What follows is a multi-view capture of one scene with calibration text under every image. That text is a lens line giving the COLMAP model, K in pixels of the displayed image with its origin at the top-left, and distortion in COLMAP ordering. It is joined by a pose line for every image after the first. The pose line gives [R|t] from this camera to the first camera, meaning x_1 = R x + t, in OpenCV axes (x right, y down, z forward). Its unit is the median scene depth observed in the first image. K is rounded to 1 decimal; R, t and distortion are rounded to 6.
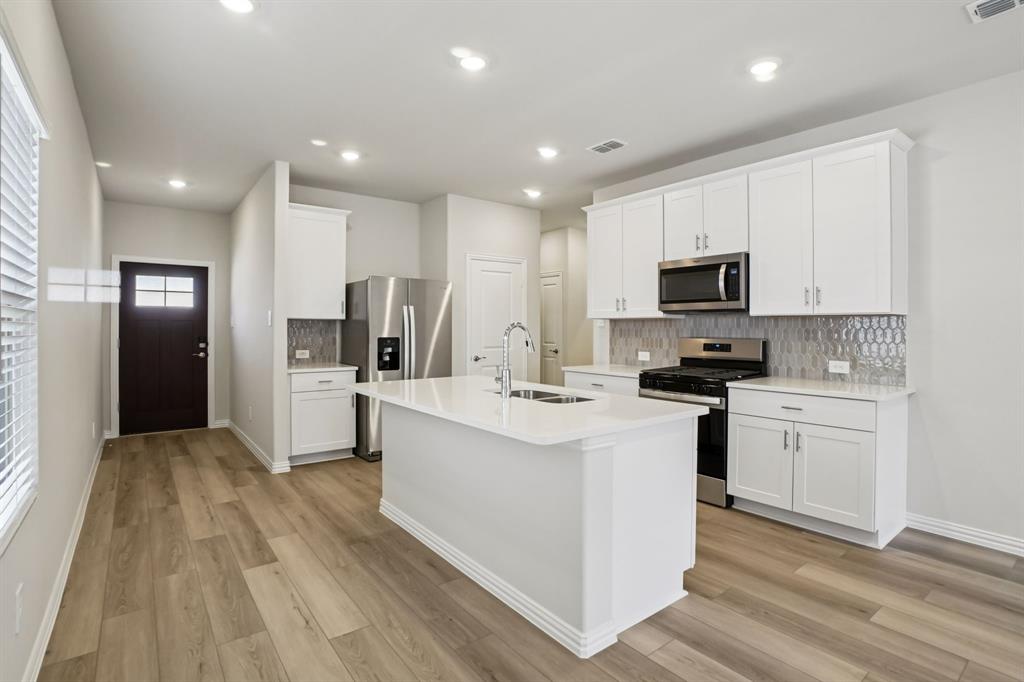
lens RADIAL K [[506.6, 0, 520.7], [0, 506.6, 329.8], [0, 0, 1]] dist [-0.063528, 0.024354]
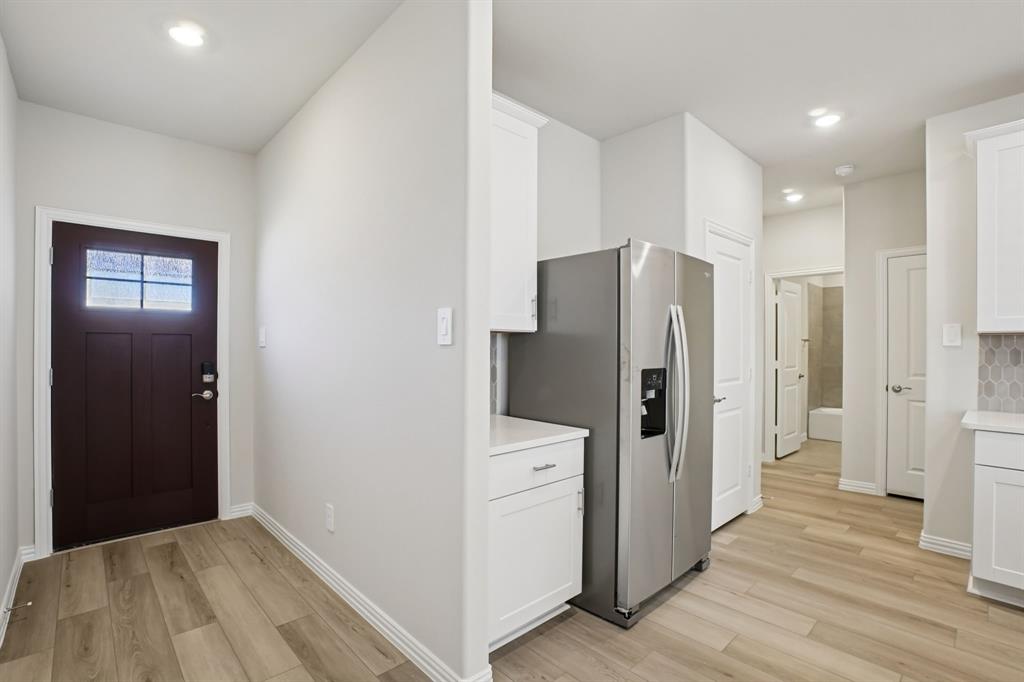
lens RADIAL K [[481.5, 0, 509.3], [0, 481.5, 350.2], [0, 0, 1]] dist [-0.068433, 0.025753]
pose [[0.996421, -0.000716, 0.084521, -0.487150], [0.000316, 0.999989, 0.004752, -0.005093], [-0.084523, -0.004708, 0.996410, 0.611258]]
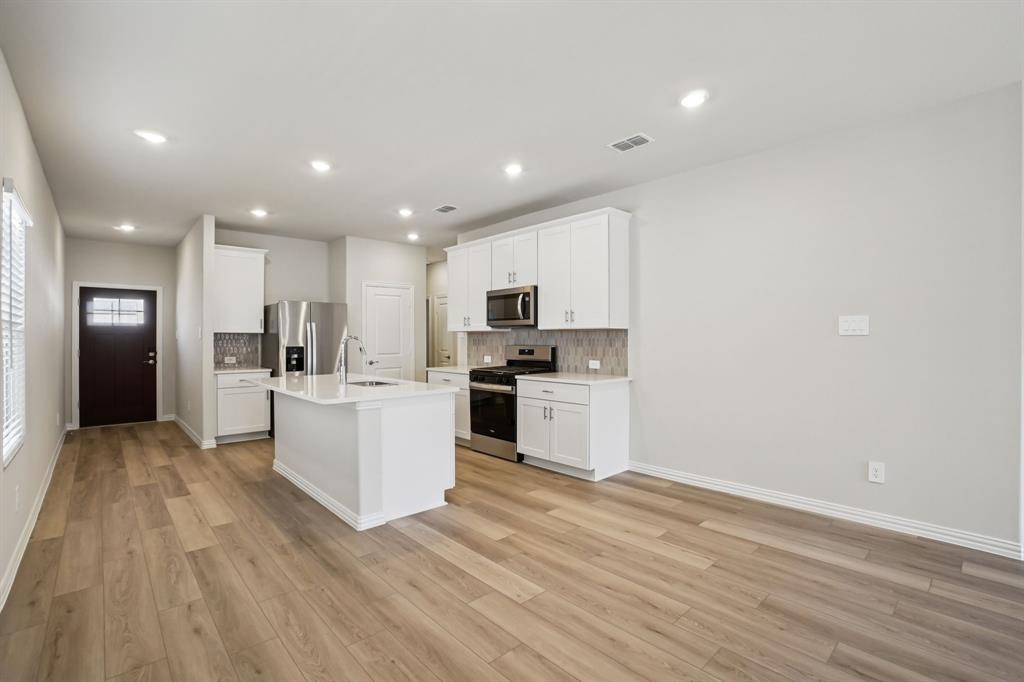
lens RADIAL K [[466.3, 0, 510.3], [0, 466.3, 337.6], [0, 0, 1]] dist [-0.061965, 0.023848]
pose [[0.996960, -0.005530, 0.077714, 0.230841], [0.005879, 0.999974, -0.004261, 0.000191], [-0.077688, 0.004704, 0.996967, -0.278752]]
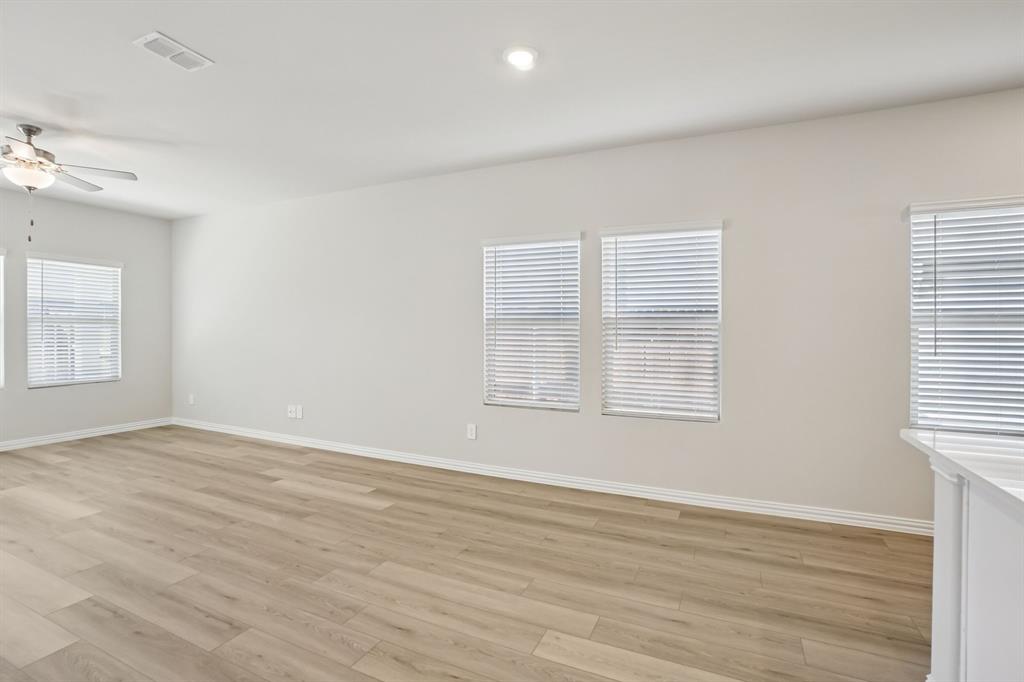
lens RADIAL K [[482.5, 0, 510.1], [0, 482.5, 332.1], [0, 0, 1]] dist [-0.072657, 0.027973]
pose [[-0.889374, -0.003401, -0.457168, 0.523191], [-0.005286, 0.999982, 0.002846, -0.002481], [0.457150, 0.004948, -0.889376, 0.611134]]
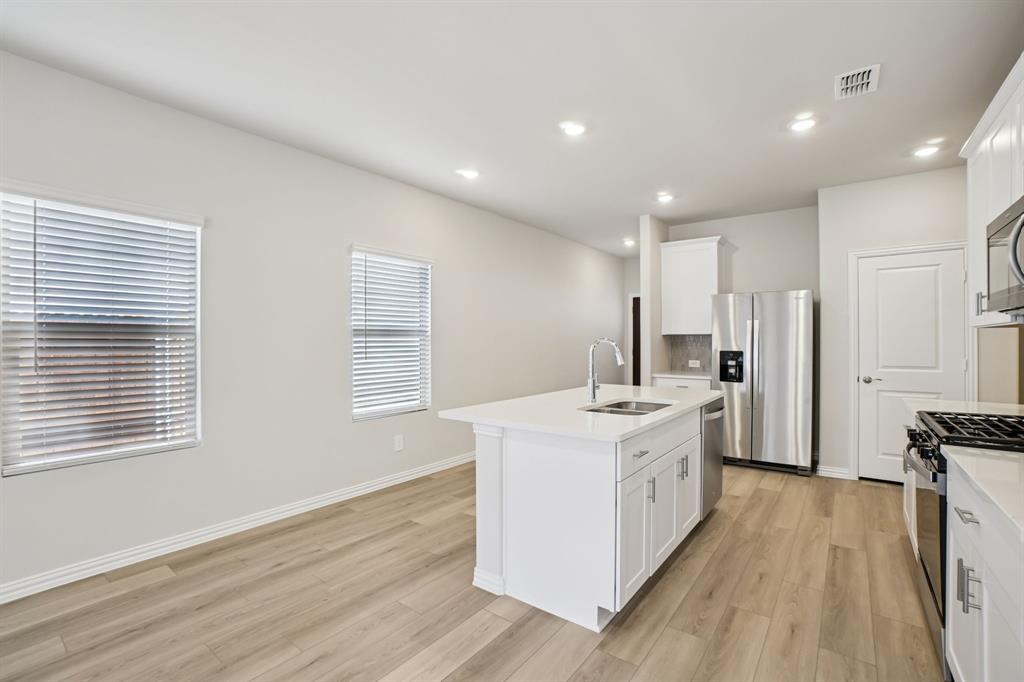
lens RADIAL K [[458.7, 0, 501.8], [0, 458.7, 340.1], [0, 0, 1]] dist [-0.057911, 0.022383]
pose [[0.246843, -0.003169, -0.969050, 0.596925], [-0.001220, 0.999993, -0.003581, -0.004307], [0.969055, 0.002066, 0.246837, 0.335023]]
